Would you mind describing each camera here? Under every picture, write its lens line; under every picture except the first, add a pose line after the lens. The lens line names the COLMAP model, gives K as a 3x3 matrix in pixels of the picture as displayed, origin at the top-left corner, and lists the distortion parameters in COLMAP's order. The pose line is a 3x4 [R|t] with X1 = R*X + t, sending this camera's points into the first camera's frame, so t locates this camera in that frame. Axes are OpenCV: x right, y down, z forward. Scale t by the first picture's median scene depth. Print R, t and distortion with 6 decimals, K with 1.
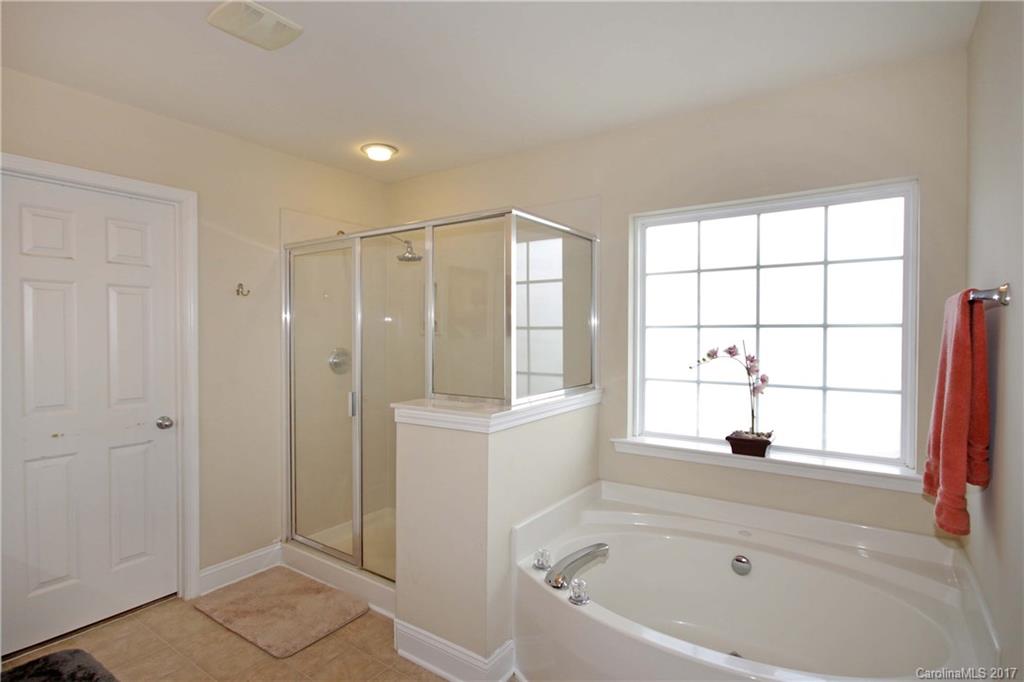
lens RADIAL K [[521.0, 0, 513.8], [0, 521.0, 340.7], [0, 0, 1]] dist [-0.007161, -0.000081]
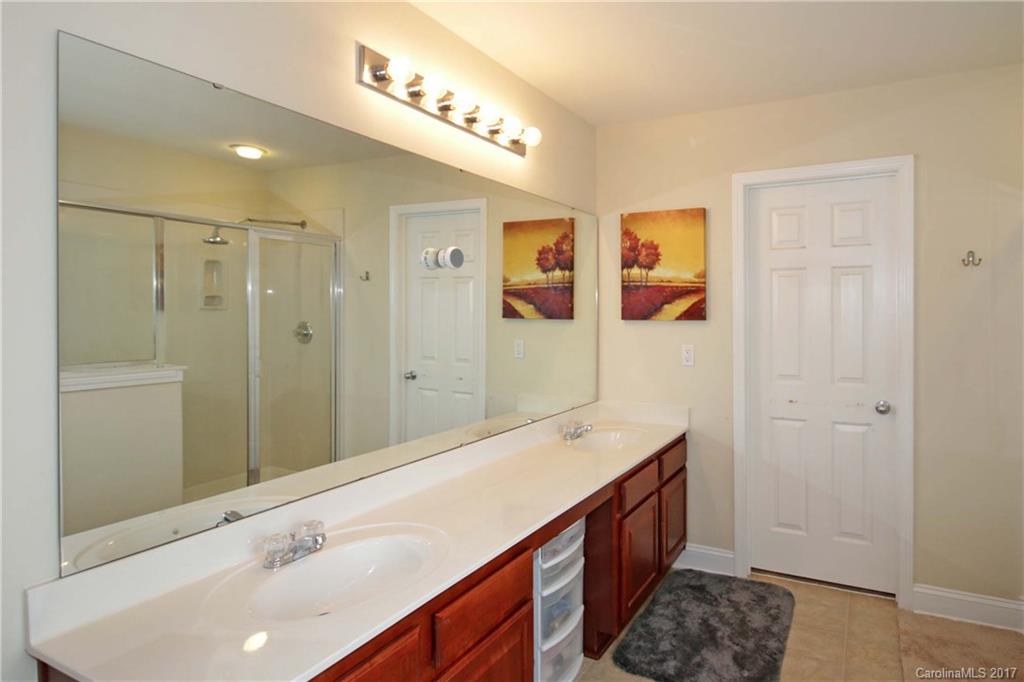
lens RADIAL K [[521.0, 0, 533.7], [0, 521.0, 315.7], [0, 0, 1]] dist [-0.007161, -0.000081]
pose [[0.165182, 0.002470, -0.986260, 0.167579], [-0.016152, 0.999870, -0.000201, 0.000707], [0.986131, 0.015963, 0.165200, 0.230605]]
